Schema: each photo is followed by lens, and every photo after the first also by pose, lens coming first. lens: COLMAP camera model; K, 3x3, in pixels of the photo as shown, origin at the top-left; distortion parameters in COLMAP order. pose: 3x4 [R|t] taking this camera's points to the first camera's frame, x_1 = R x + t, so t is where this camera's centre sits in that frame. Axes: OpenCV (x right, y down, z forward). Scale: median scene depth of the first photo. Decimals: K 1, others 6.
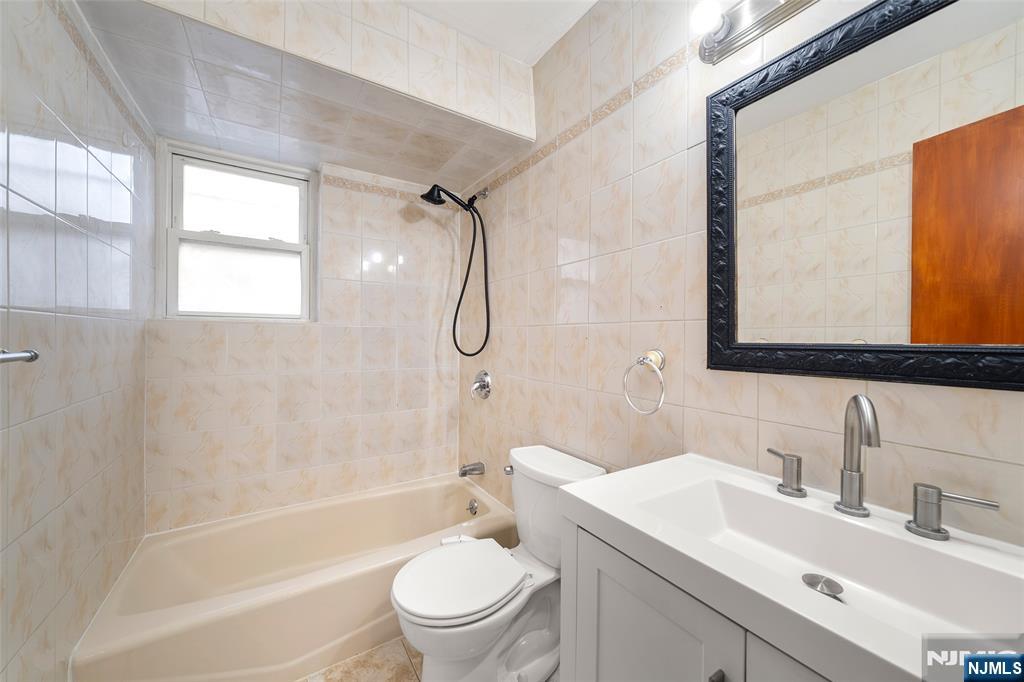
lens RADIAL K [[364.6, 0, 512.5], [0, 364.6, 341.4], [0, 0, 1]] dist [0.000836, -0.000032]
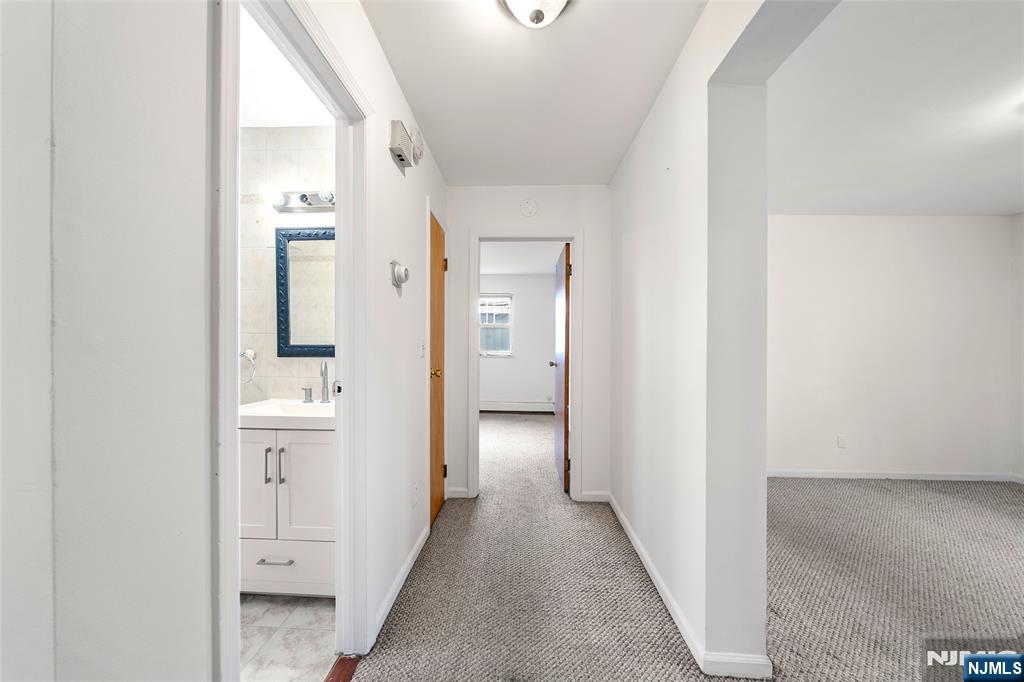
lens RADIAL K [[352.8, 0, 508.0], [0, 352.8, 345.7], [0, 0, 1]] dist [-0.005660, 0.000050]
pose [[0.591571, -0.012047, 0.806163, -0.330499], [0.008366, 0.999926, 0.008803, 0.002741], [-0.806209, 0.001537, 0.591628, -1.328925]]
